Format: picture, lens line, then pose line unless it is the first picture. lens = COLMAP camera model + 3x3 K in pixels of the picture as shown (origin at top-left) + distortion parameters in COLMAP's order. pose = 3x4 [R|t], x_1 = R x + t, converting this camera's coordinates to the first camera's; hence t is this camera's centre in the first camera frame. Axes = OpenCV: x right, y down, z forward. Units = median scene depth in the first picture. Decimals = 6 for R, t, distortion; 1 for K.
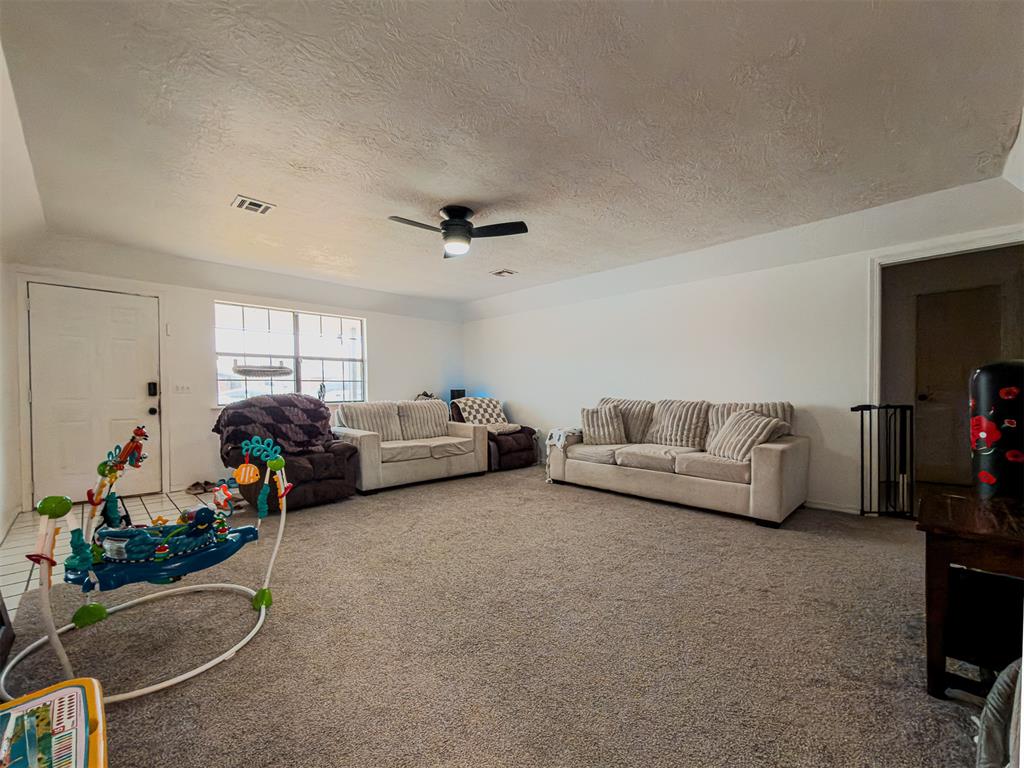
lens RADIAL K [[424.7, 0, 512.9], [0, 424.7, 397.9], [0, 0, 1]] dist [0.000465, 0.000081]
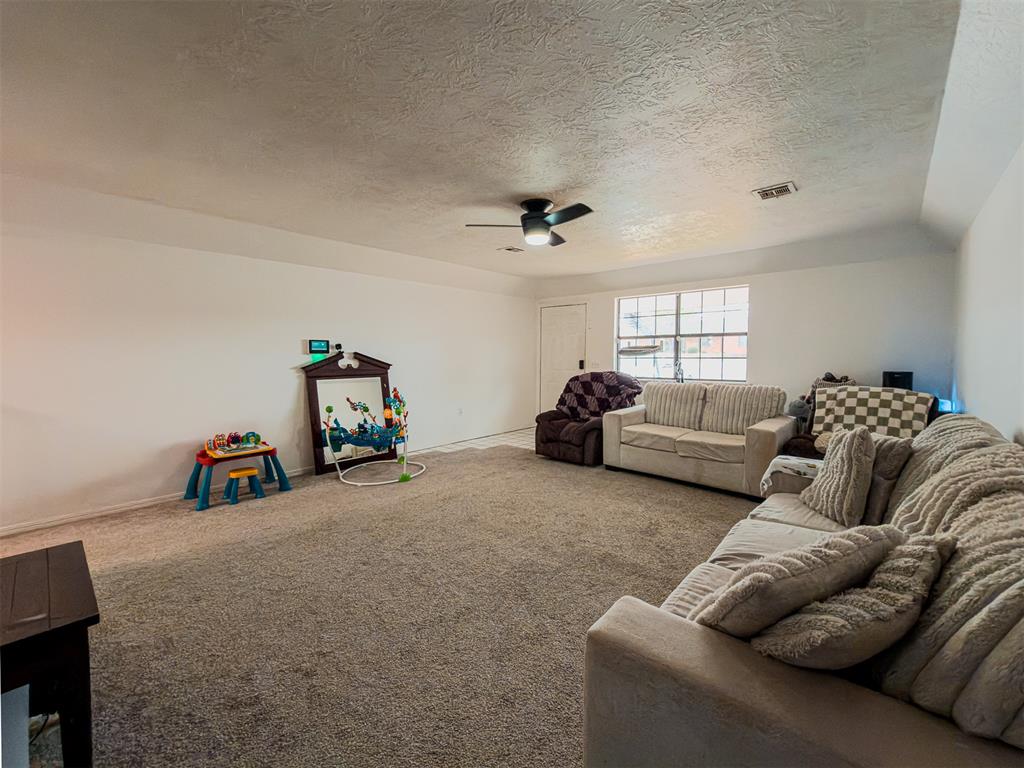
lens RADIAL K [[419.2, 0, 512.0], [0, 419.2, 384.0], [0, 0, 1]] dist [-0.000156, 0.000011]
pose [[0.054753, 0.070925, -0.995978, 0.630431], [-0.016663, 0.997400, 0.070110, -0.051750], [0.998361, 0.012758, 0.055793, 0.643417]]
